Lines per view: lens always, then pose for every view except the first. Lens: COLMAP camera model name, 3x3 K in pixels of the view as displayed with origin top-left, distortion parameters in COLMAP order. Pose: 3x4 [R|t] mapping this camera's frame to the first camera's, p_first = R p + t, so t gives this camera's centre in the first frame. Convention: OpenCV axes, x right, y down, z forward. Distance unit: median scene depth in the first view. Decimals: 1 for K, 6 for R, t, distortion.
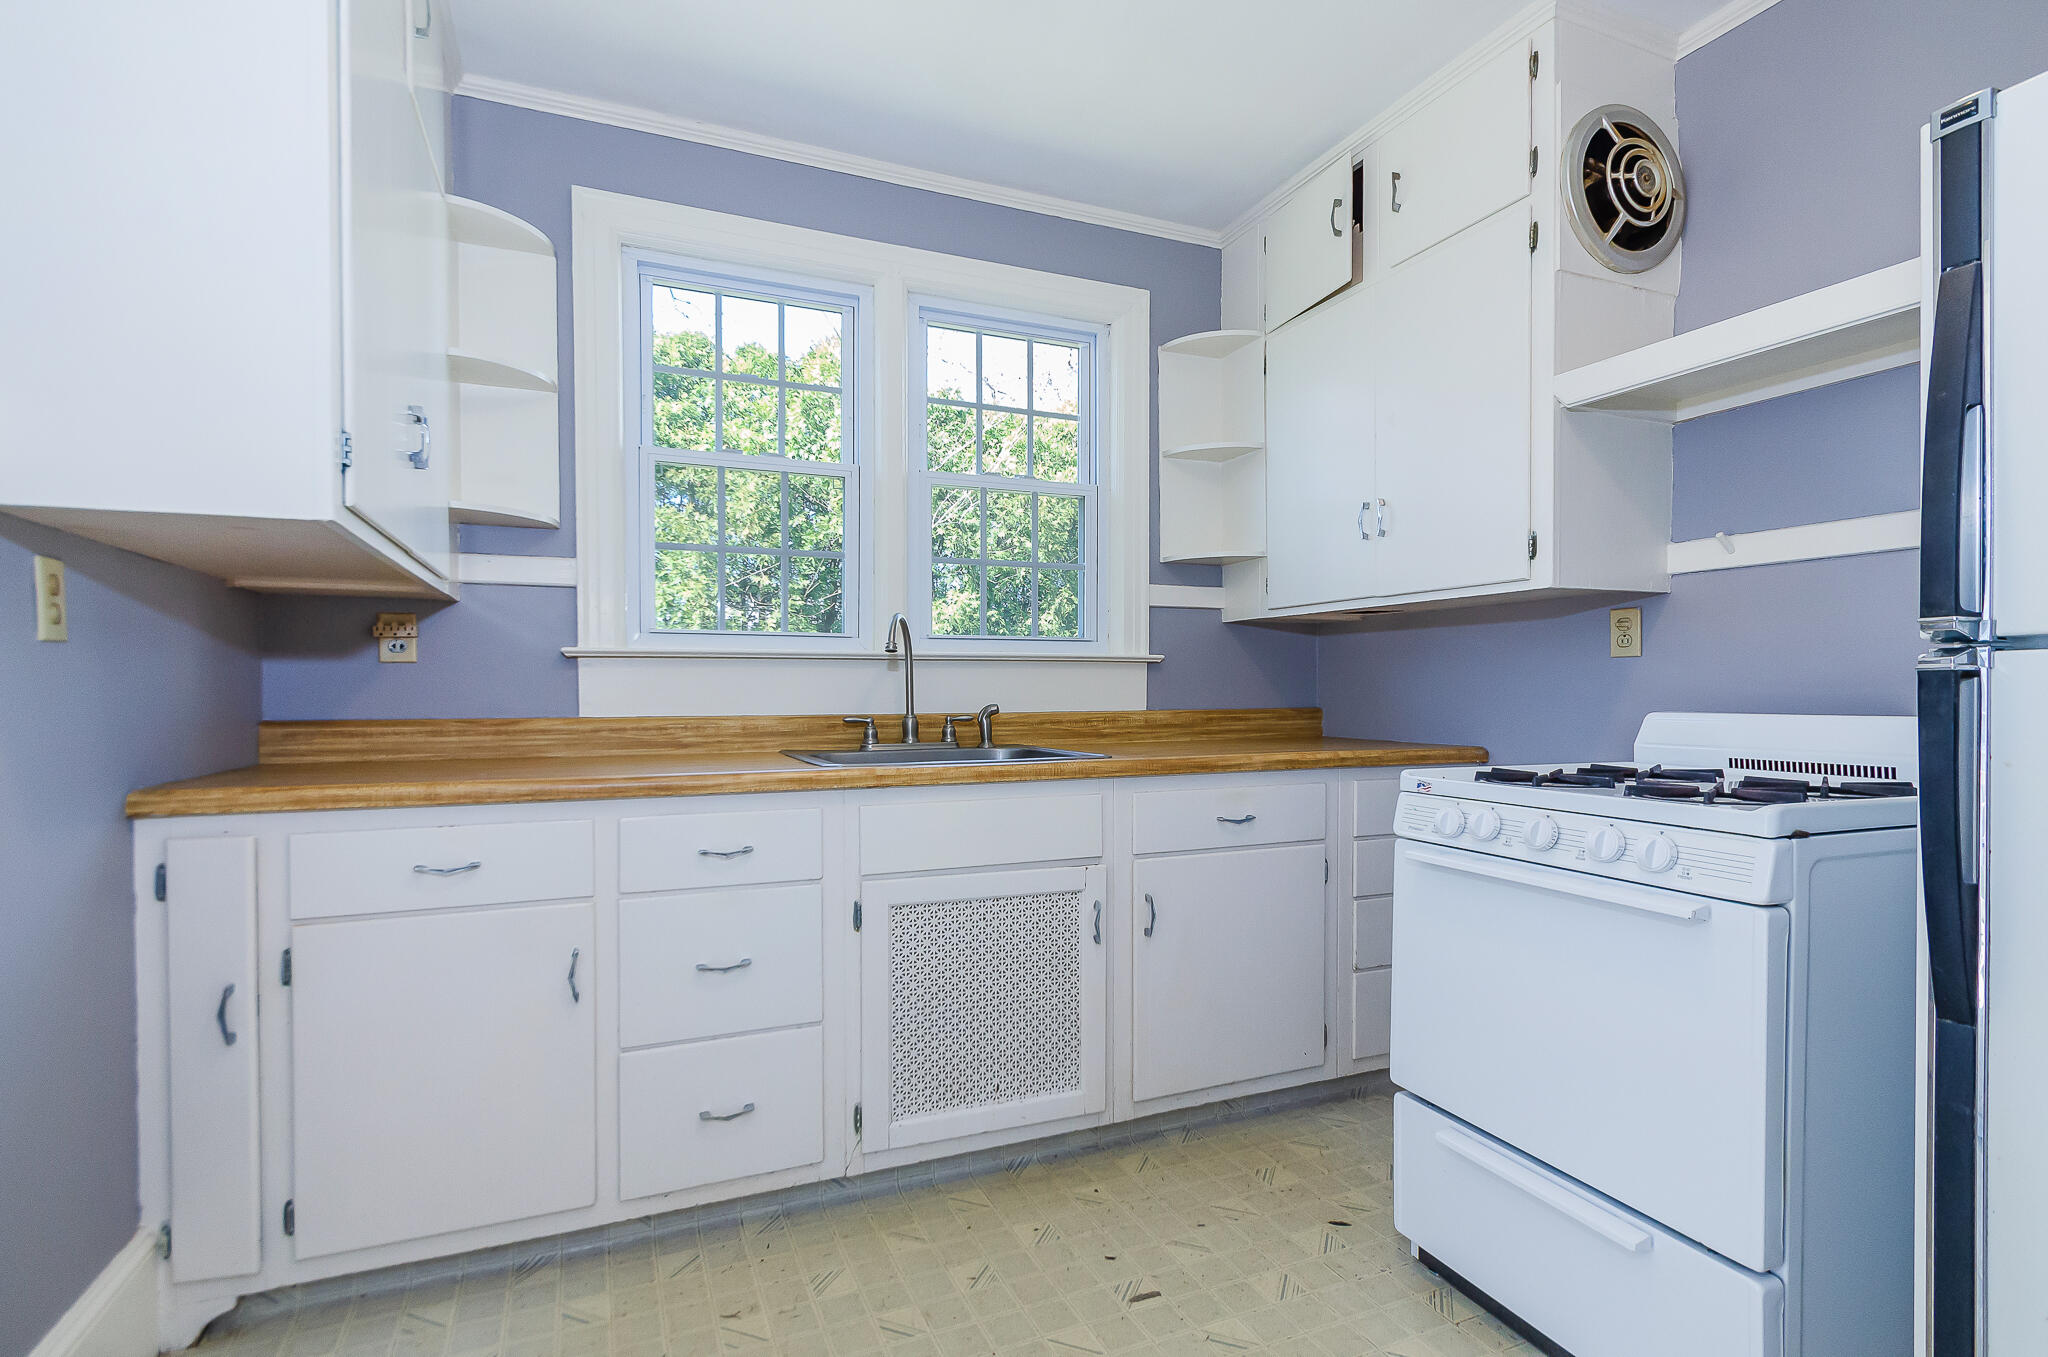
lens RADIAL K [[967.9, 0, 1059.7], [0, 967.9, 703.5], [0, 0, 1]] dist [0.011517, -0.006756]
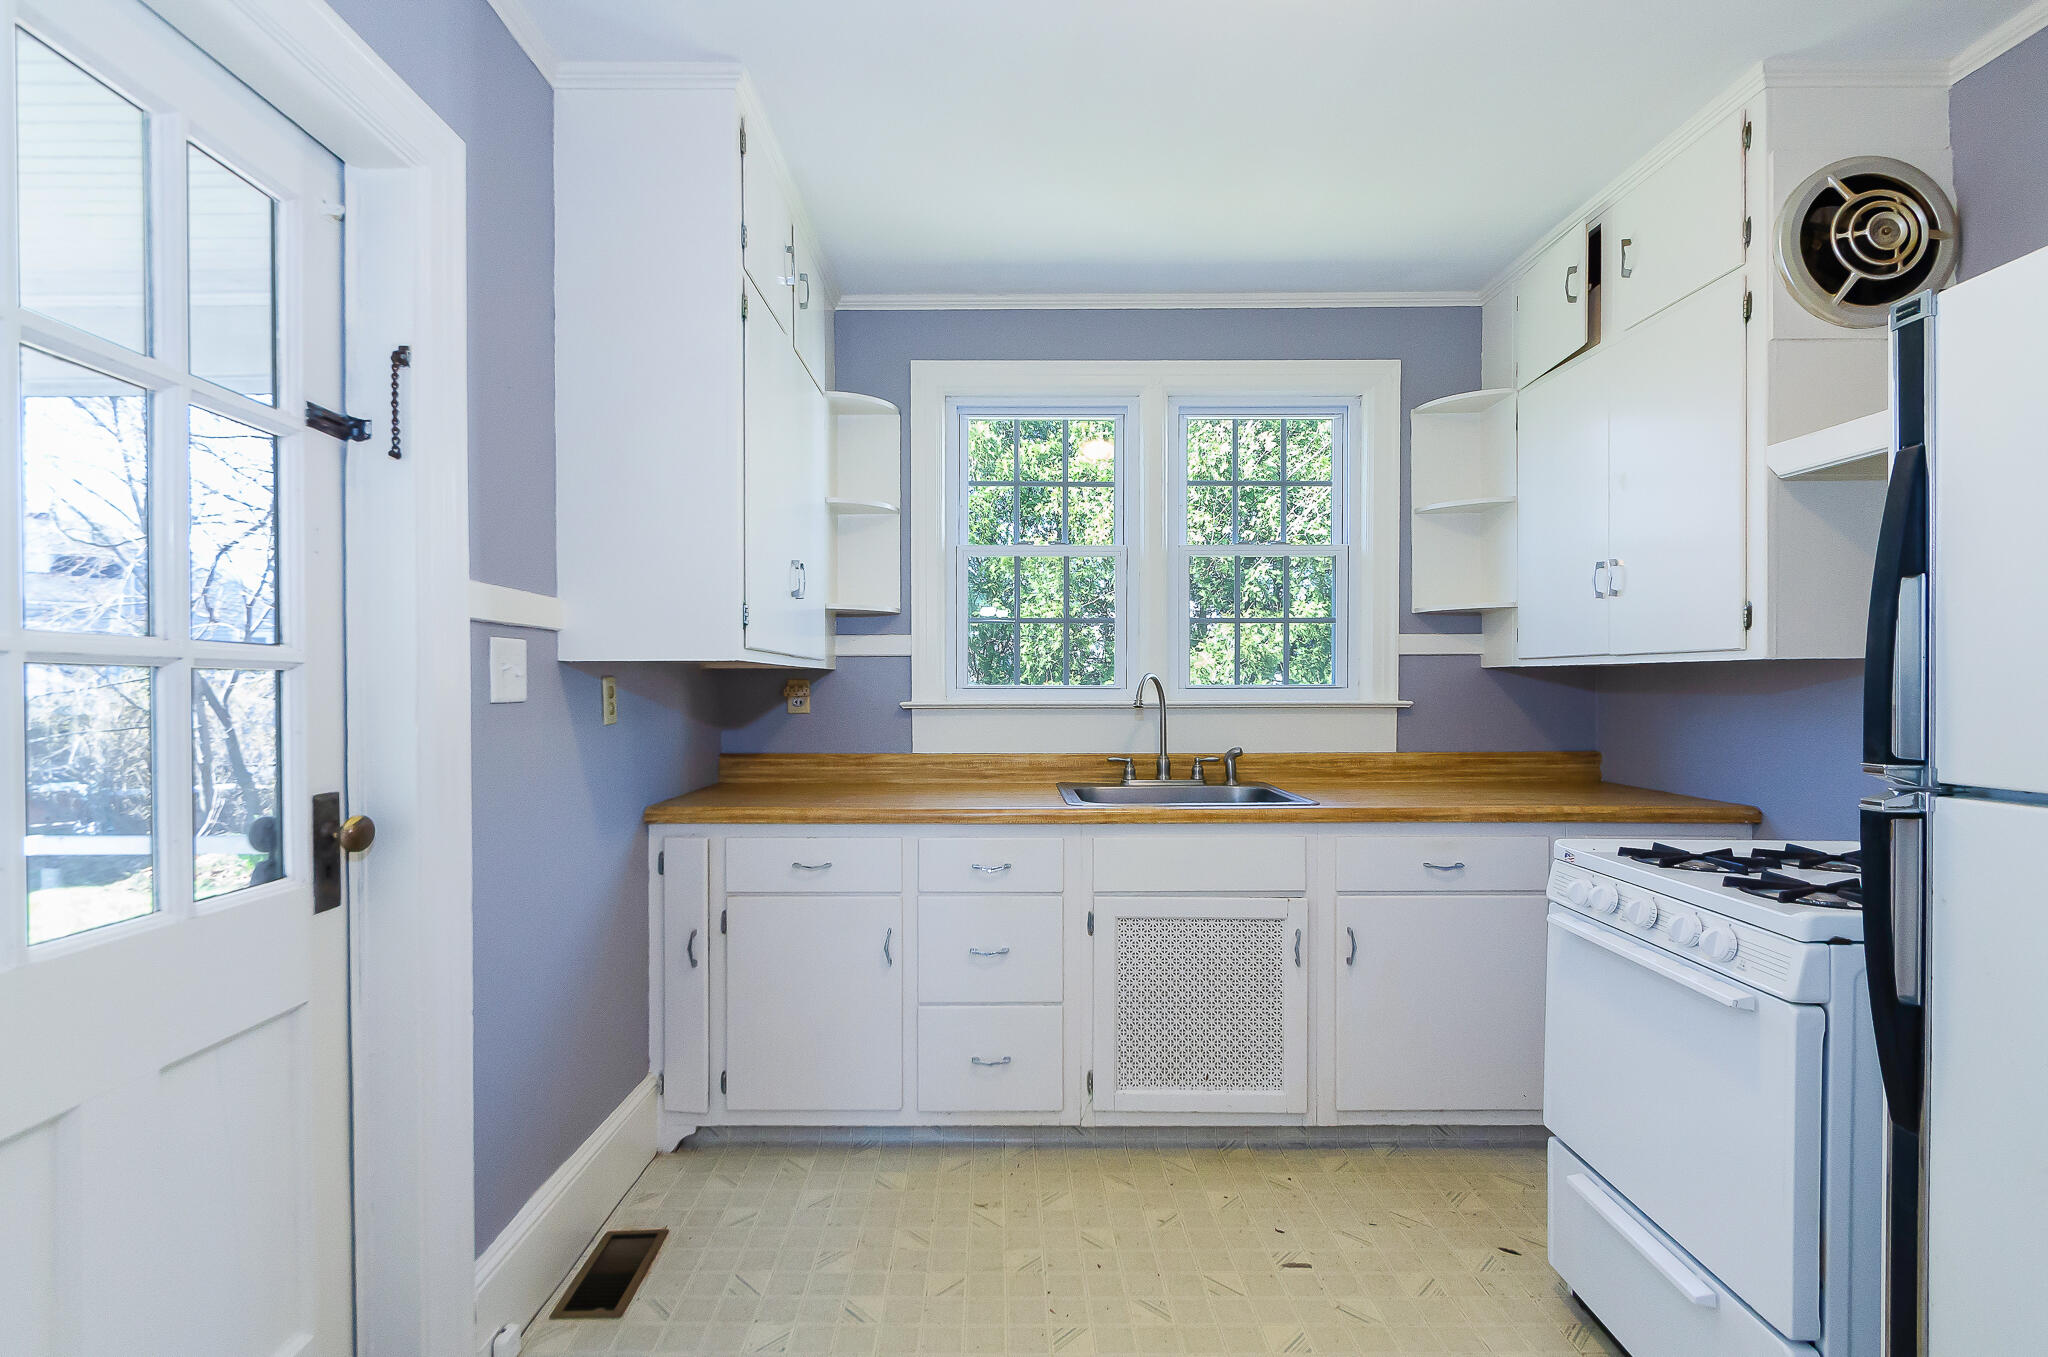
lens RADIAL K [[967.9, 0, 1059.7], [0, 967.9, 703.5], [0, 0, 1]] dist [0.011517, -0.006756]
pose [[0.927788, 0.013809, -0.372851, 0.210254], [-0.012313, 0.999904, 0.006396, -0.071995], [0.372904, -0.001343, 0.927869, -0.183050]]
